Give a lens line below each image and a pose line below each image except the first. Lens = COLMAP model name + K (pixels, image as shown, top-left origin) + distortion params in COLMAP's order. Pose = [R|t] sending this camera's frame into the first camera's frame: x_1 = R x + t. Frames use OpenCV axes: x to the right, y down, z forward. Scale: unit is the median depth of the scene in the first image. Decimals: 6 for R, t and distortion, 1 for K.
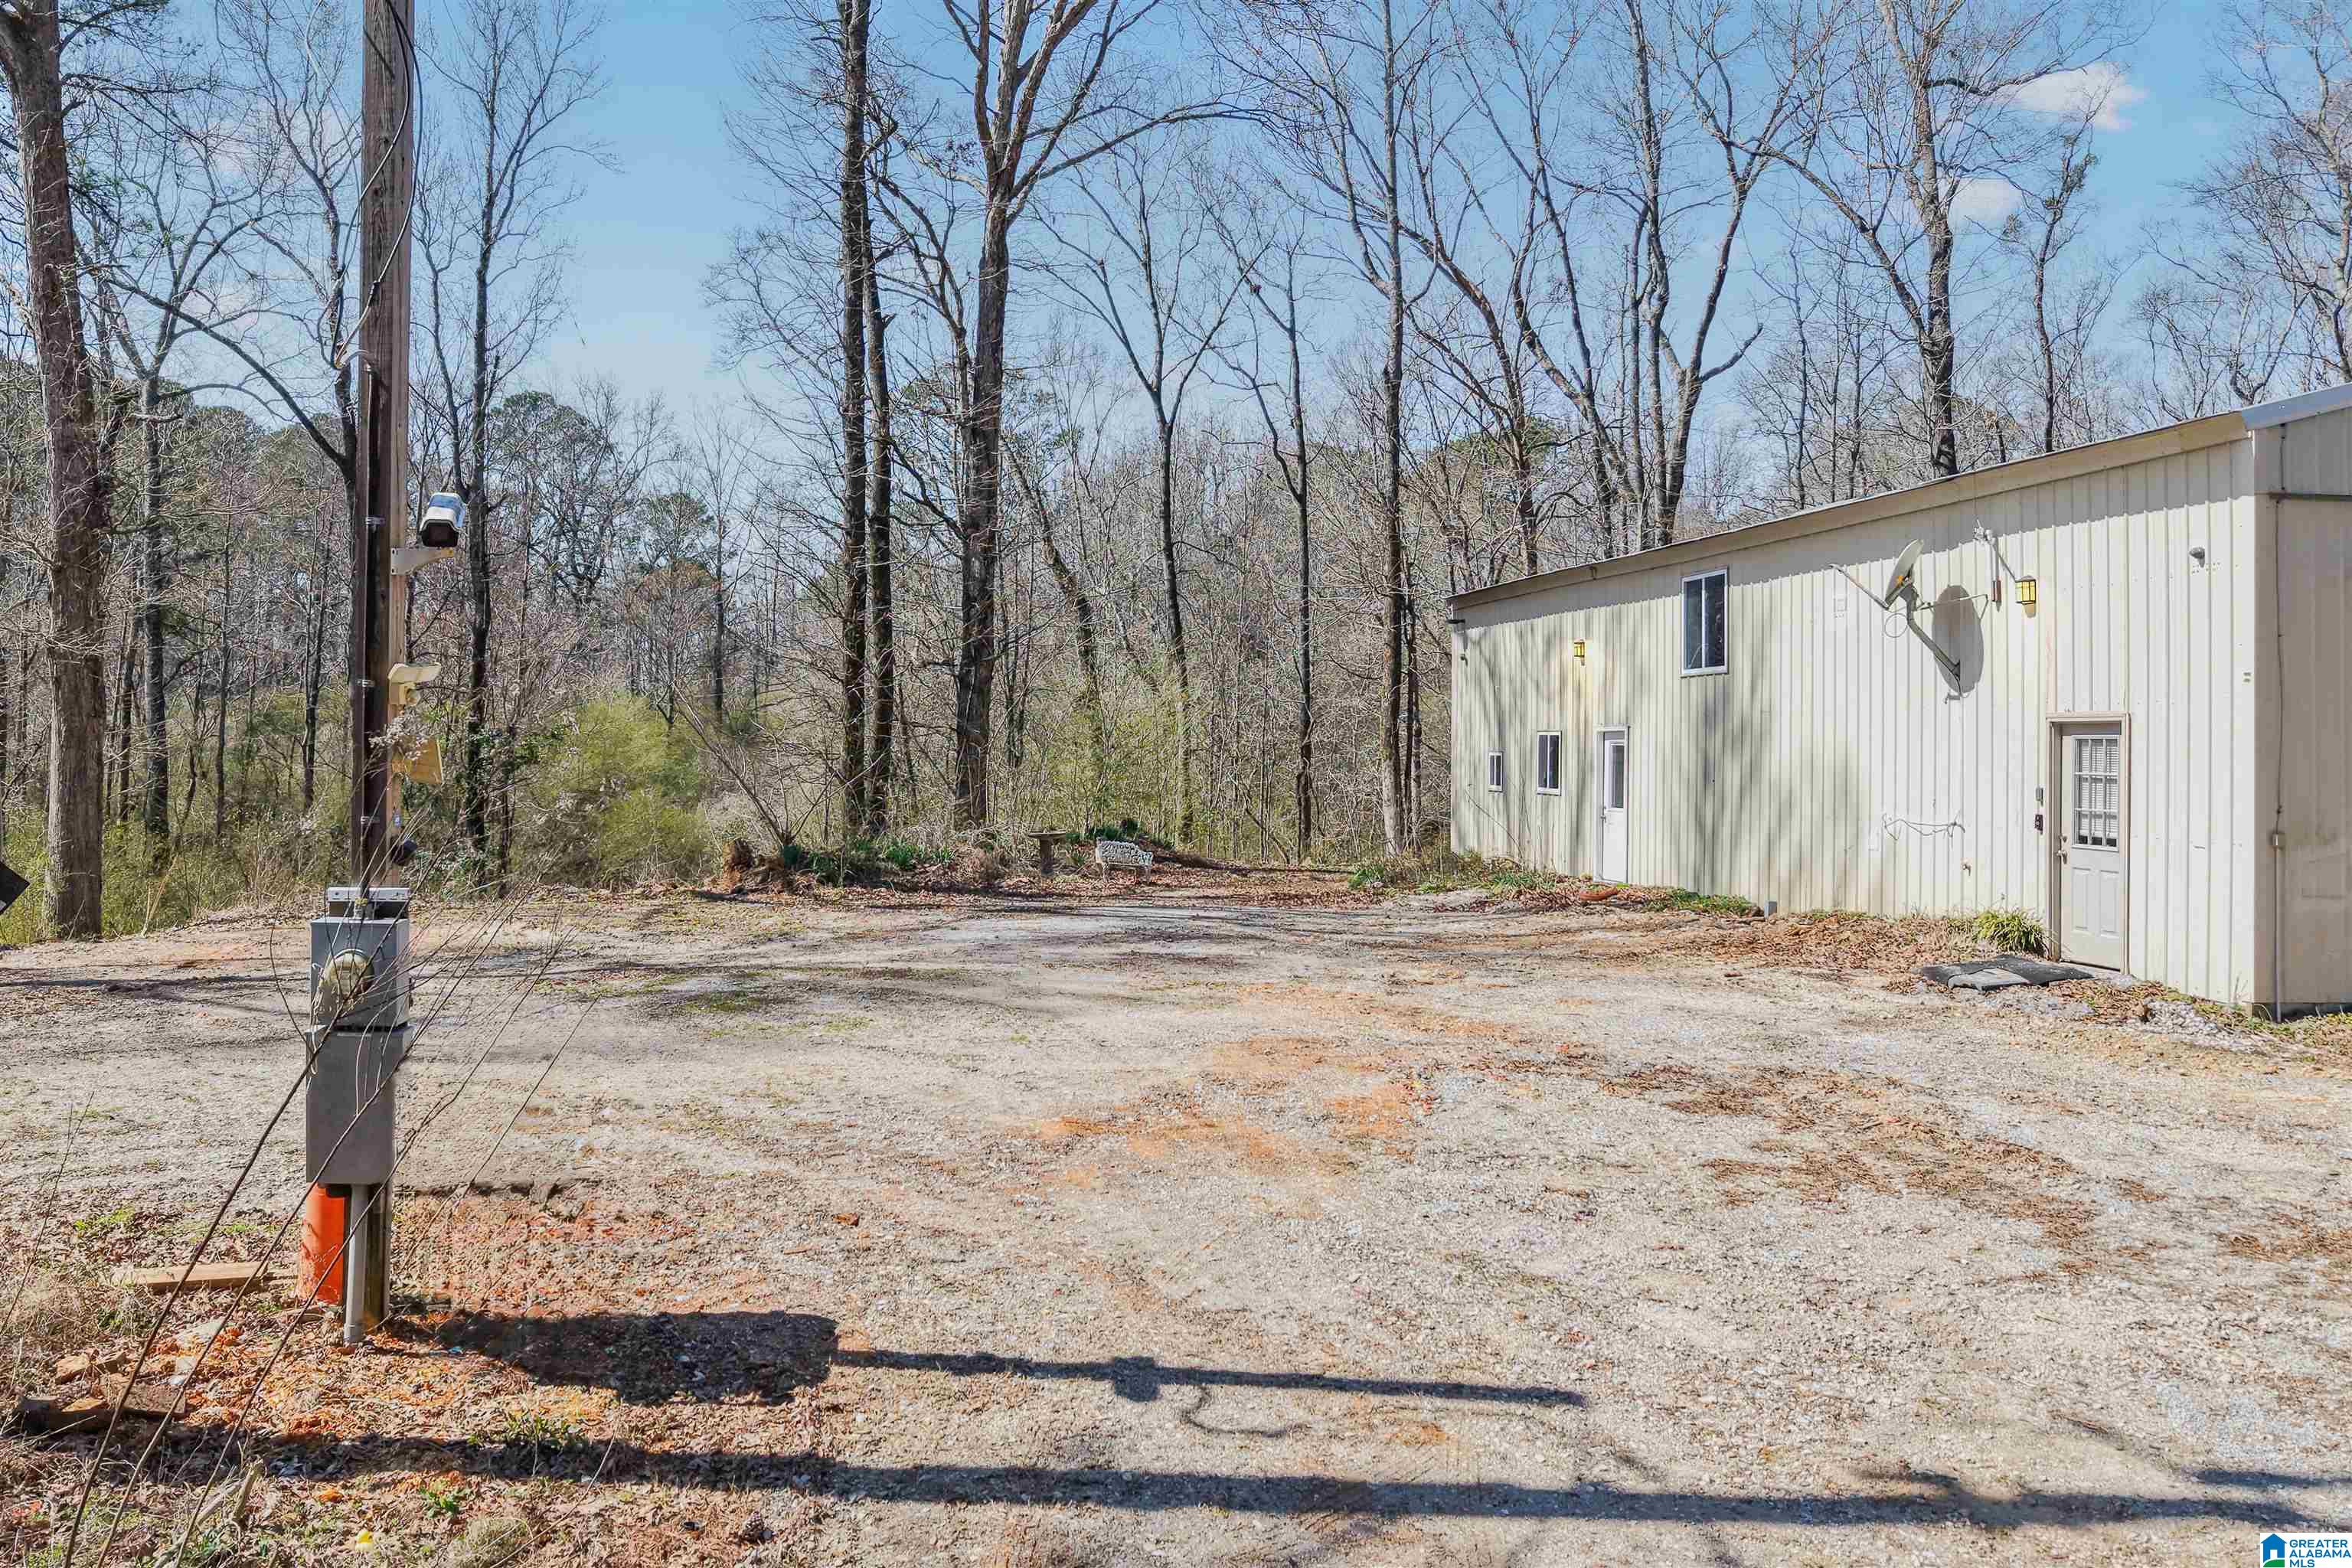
lens RADIAL K [[1786.6, 0, 1174.7], [0, 1786.6, 710.5], [0, 0, 1]] dist [0.009039, -0.006437]
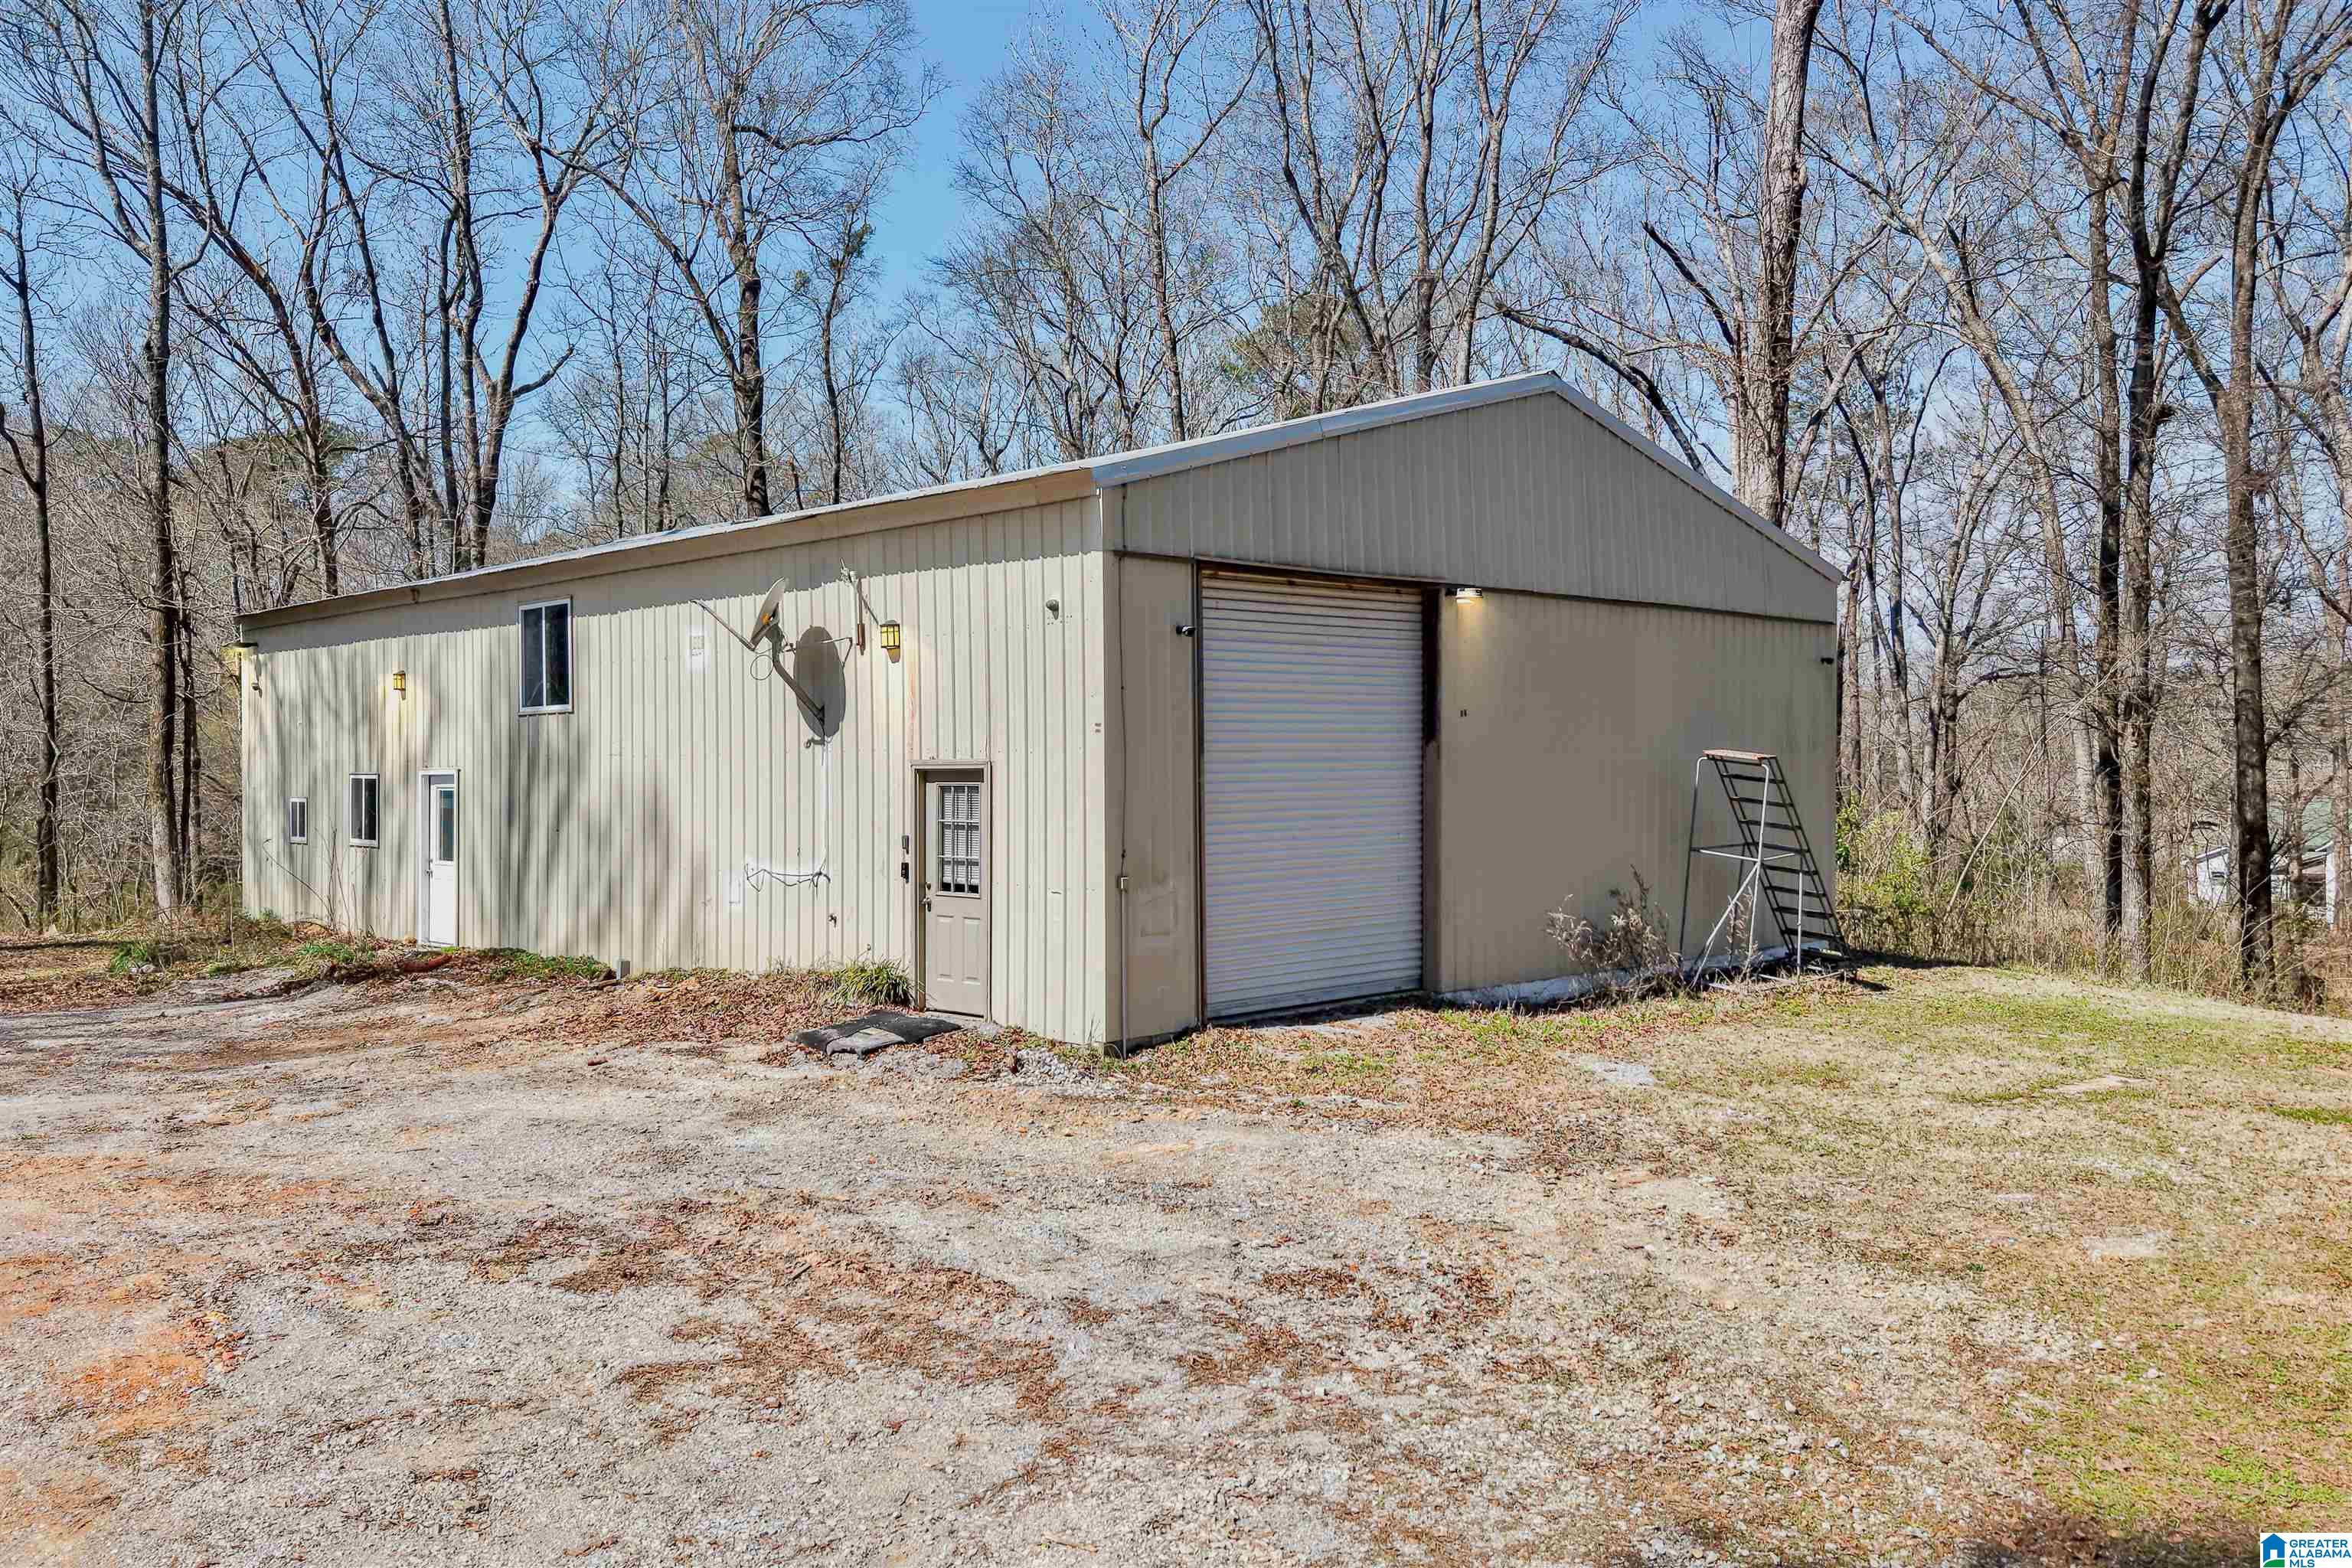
lens RADIAL K [[1785.3, 0, 1100.5], [0, 1785.3, 761.8], [0, 0, 1]] dist [0.011417, -0.026375]
pose [[0.823168, -0.018381, 0.567500, 0.010684], [0.008760, 0.999768, 0.019676, -0.010182], [-0.567730, -0.011225, 0.823138, 0.084114]]
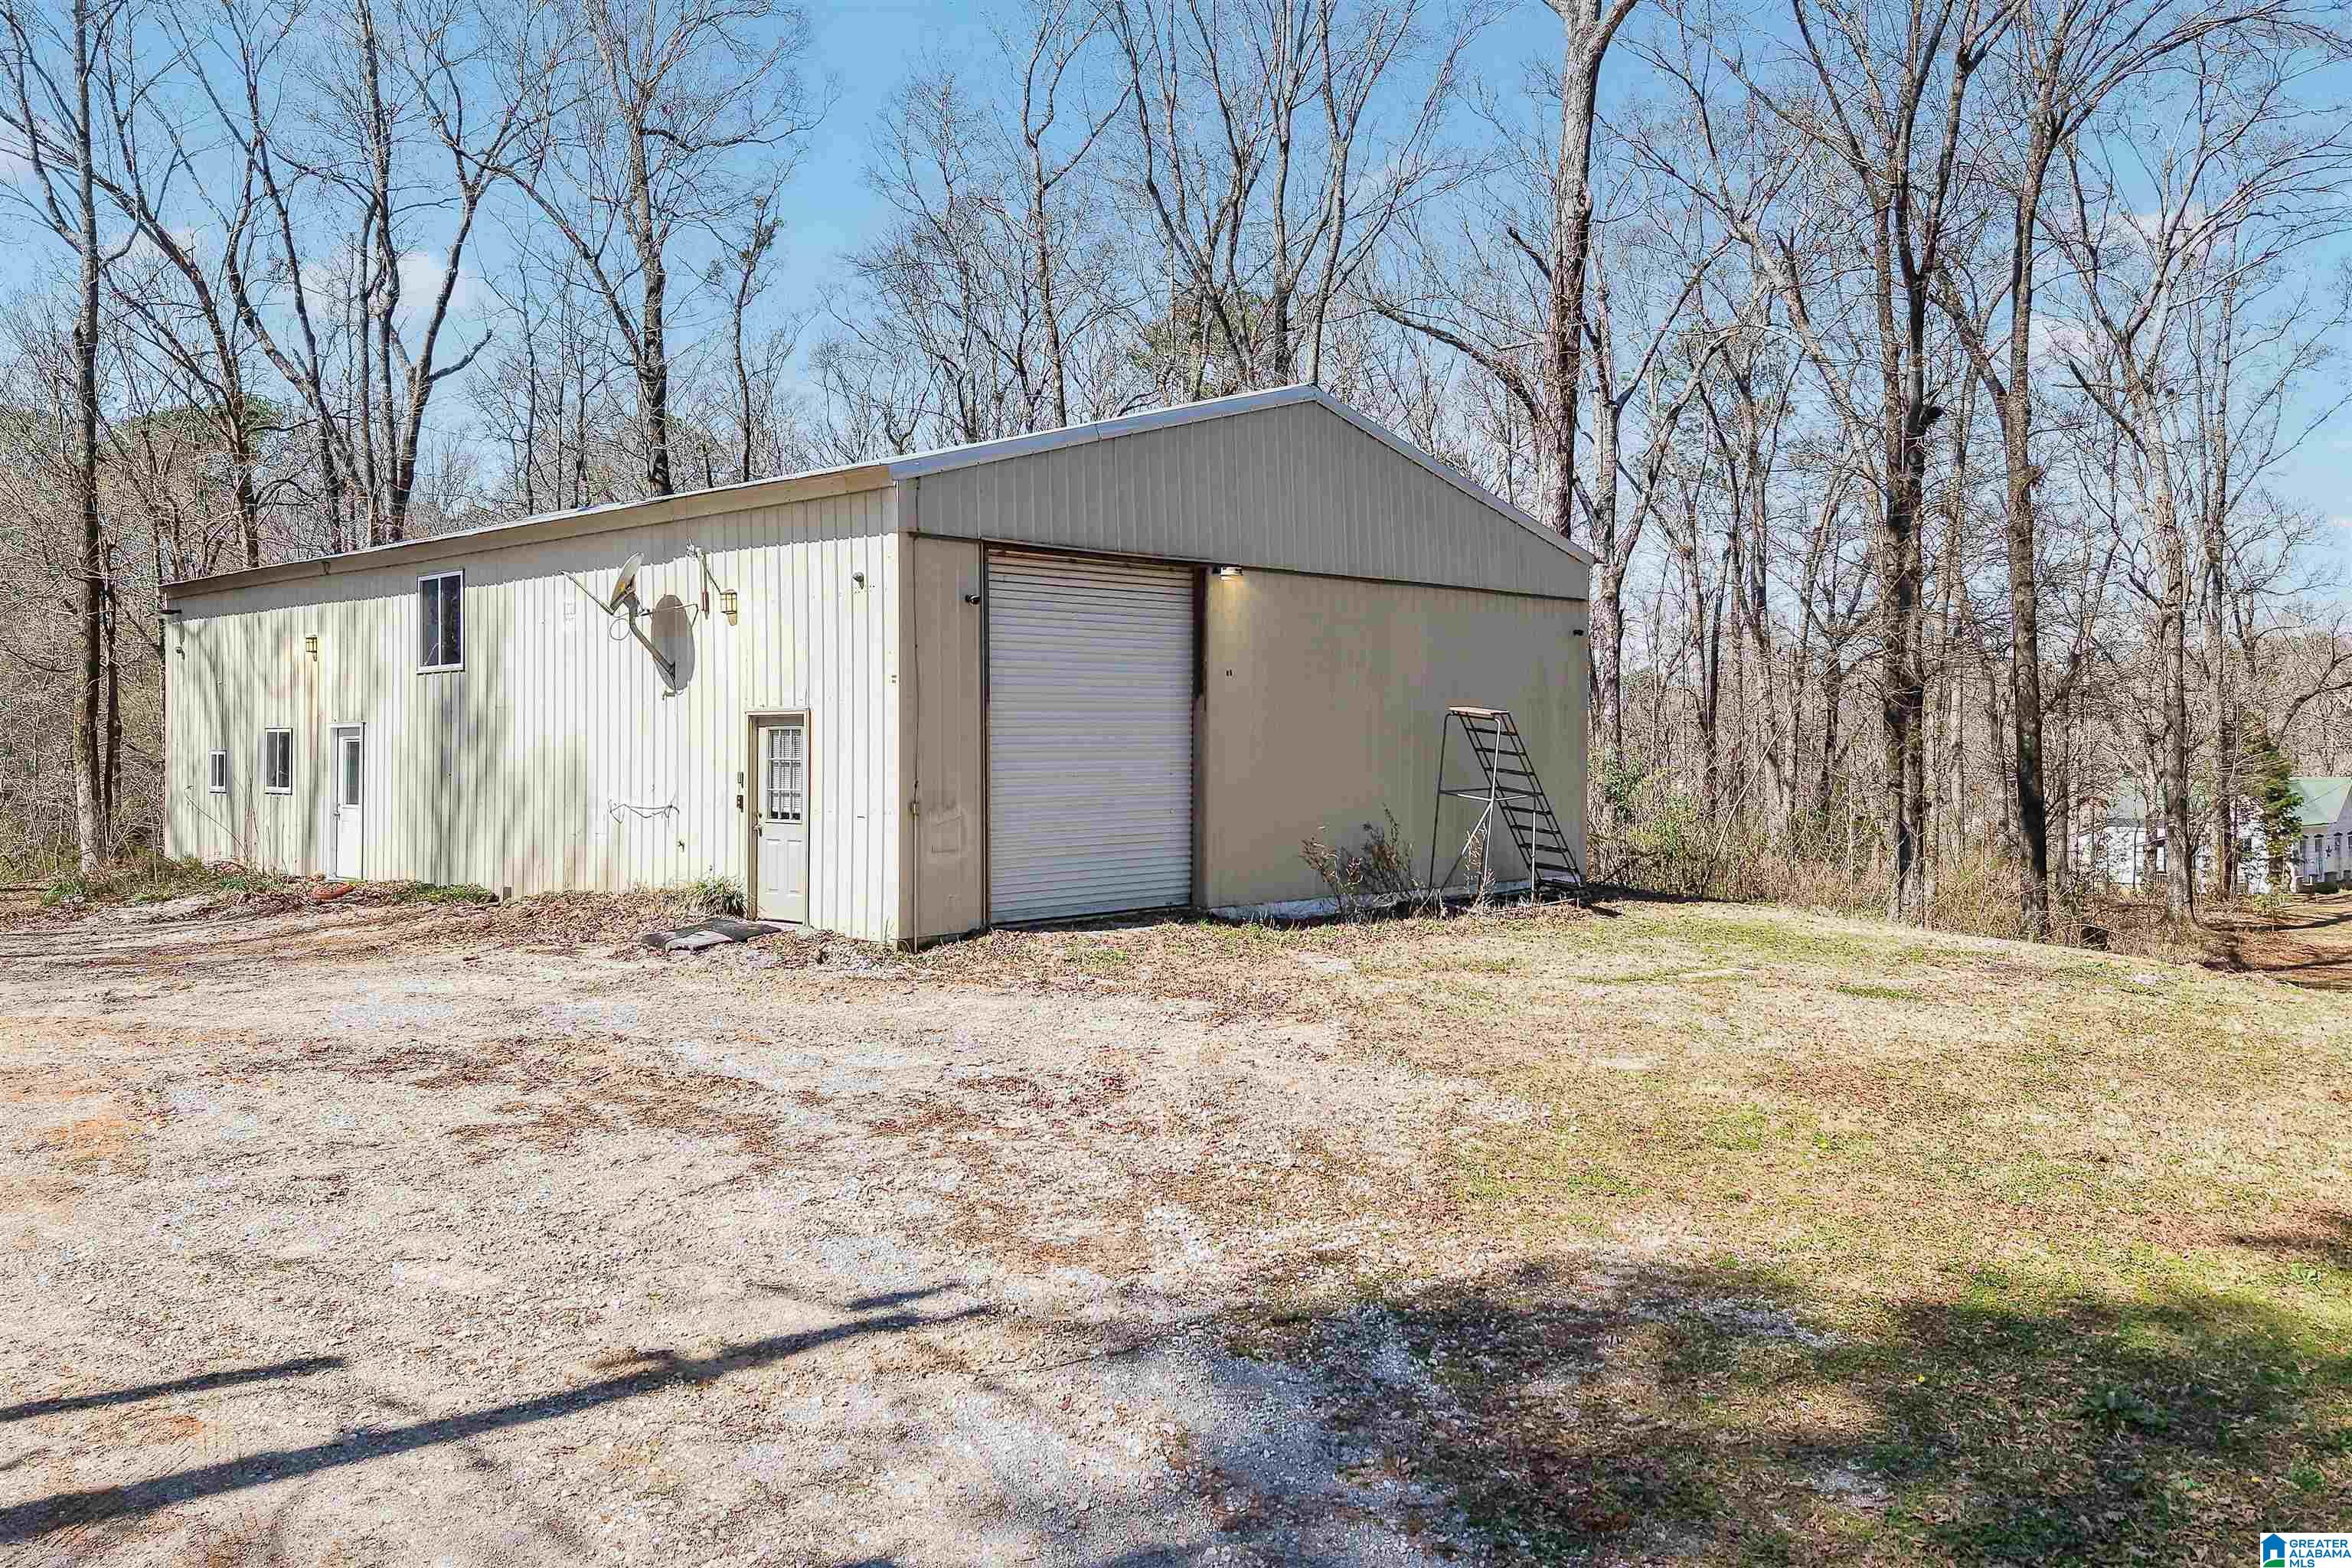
lens RADIAL K [[1733.9, 0, 1077.3], [0, 1733.9, 710.1], [0, 0, 1]] dist [0.013099, -0.028881]
pose [[0.801228, -0.007118, 0.598316, -0.008447], [0.005404, 0.999975, 0.004659, -0.000626], [-0.598334, -0.000500, 0.801246, -0.020021]]
